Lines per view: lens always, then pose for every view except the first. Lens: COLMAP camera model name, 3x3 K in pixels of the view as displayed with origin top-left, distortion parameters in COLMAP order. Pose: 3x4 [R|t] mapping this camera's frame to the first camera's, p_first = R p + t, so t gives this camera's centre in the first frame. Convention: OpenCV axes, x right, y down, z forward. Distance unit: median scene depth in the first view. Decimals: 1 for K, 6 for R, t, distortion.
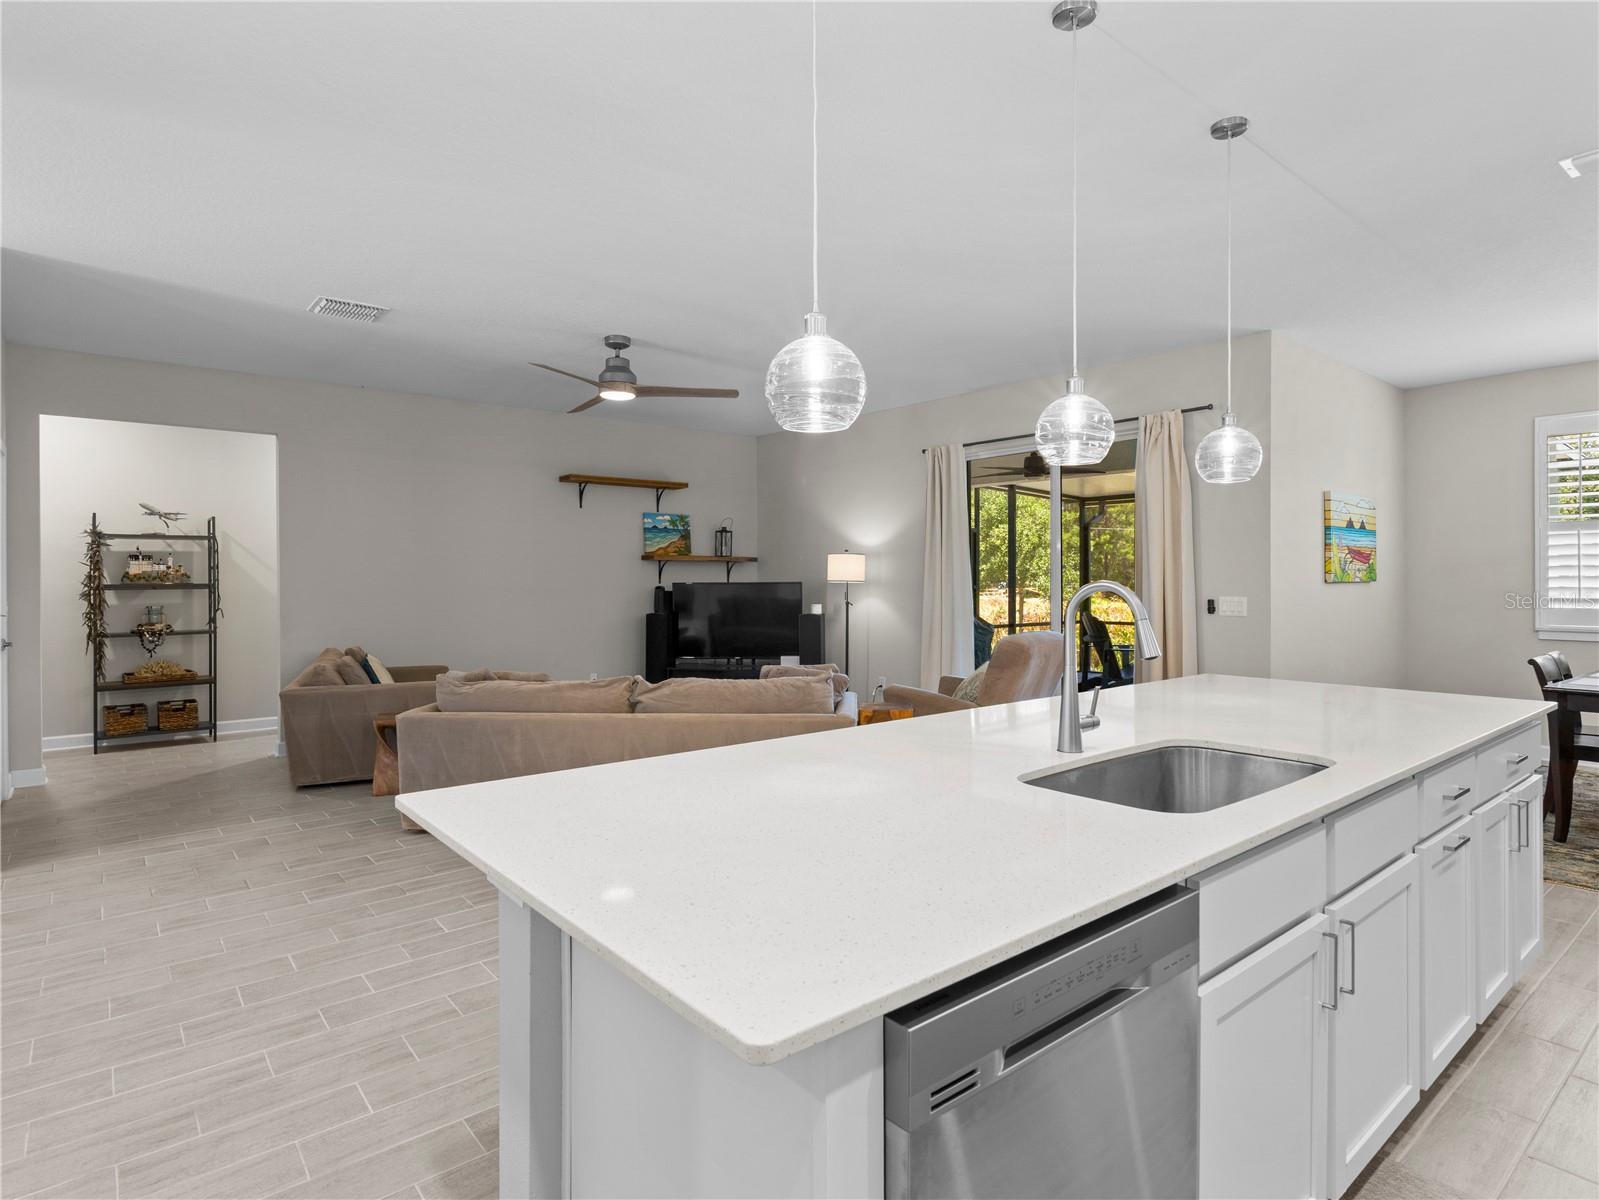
lens RADIAL K [[867.8, 0, 786.8], [0, 867.8, 579.1], [0, 0, 1]] dist [-0.003250, -0.000688]
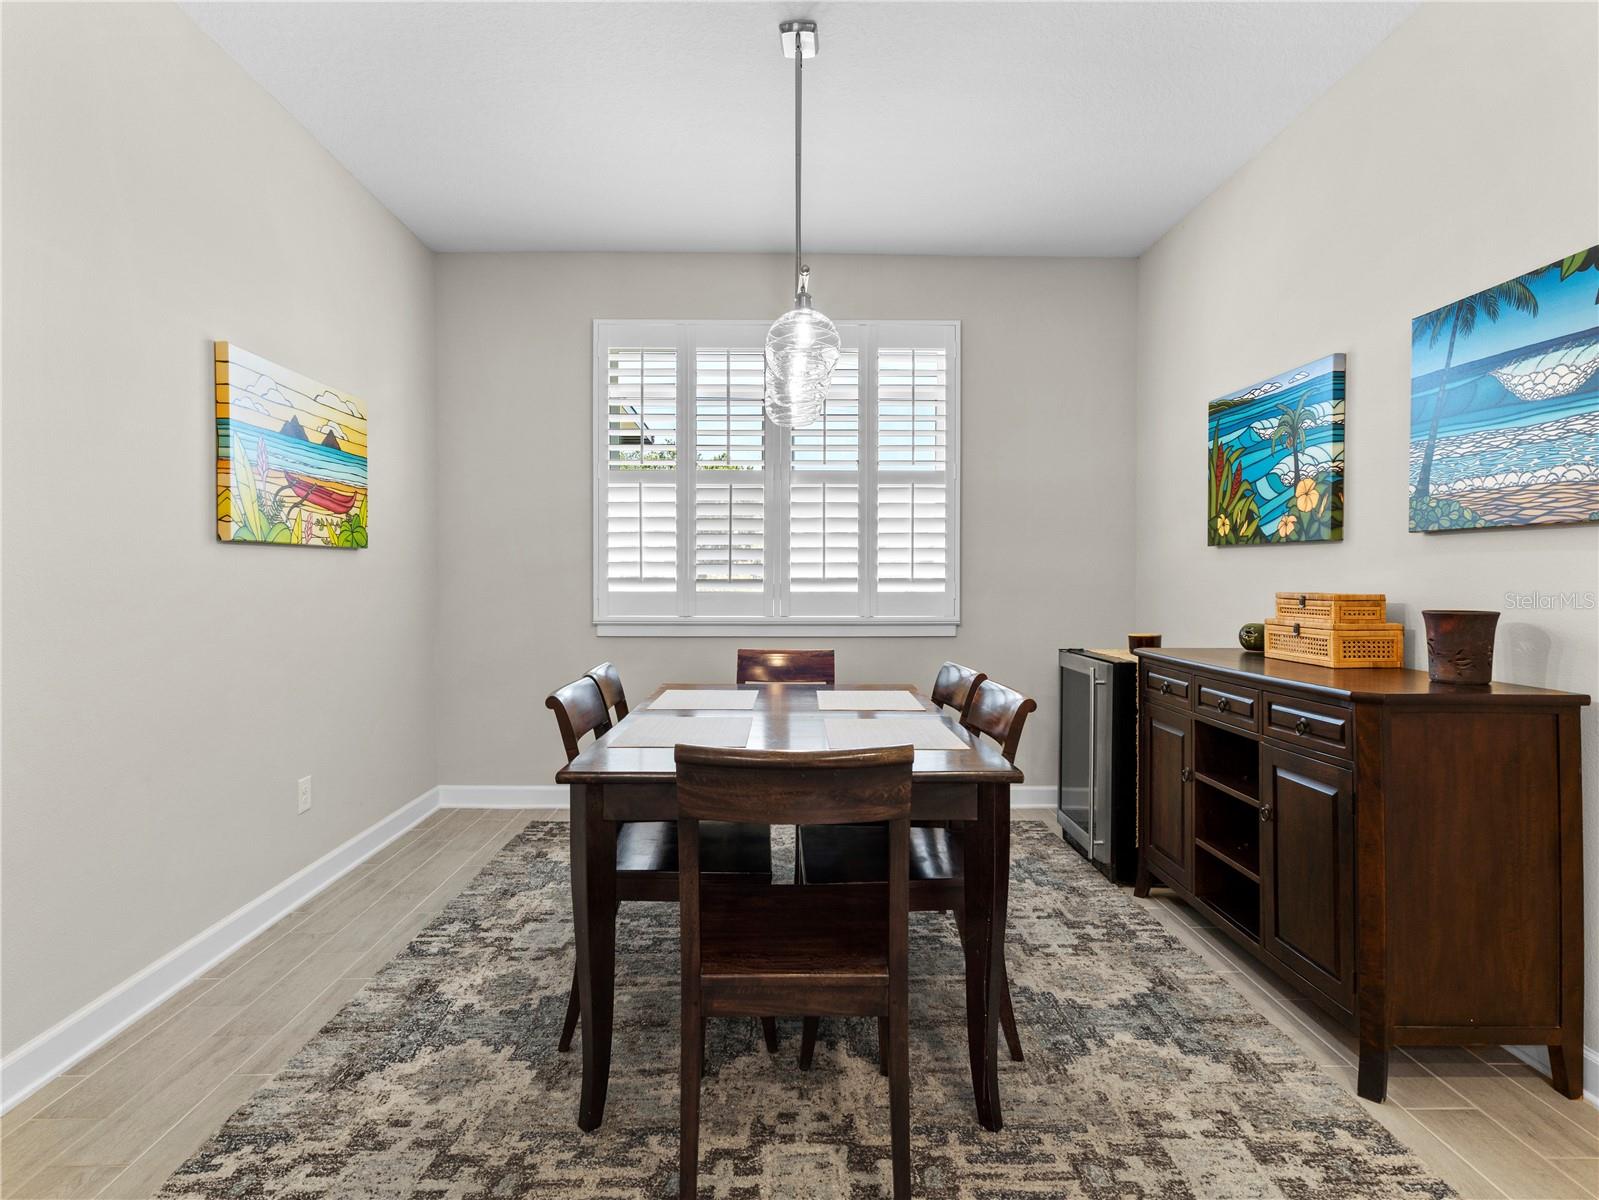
lens RADIAL K [[867.8, 0, 786.8], [0, 867.8, 579.1], [0, 0, 1]] dist [-0.003250, -0.000688]
pose [[0.630227, -0.000716, 0.776411, 0.488554], [-0.003320, 0.999988, 0.003617, 0.023365], [-0.776404, -0.004857, 0.630217, 0.509891]]
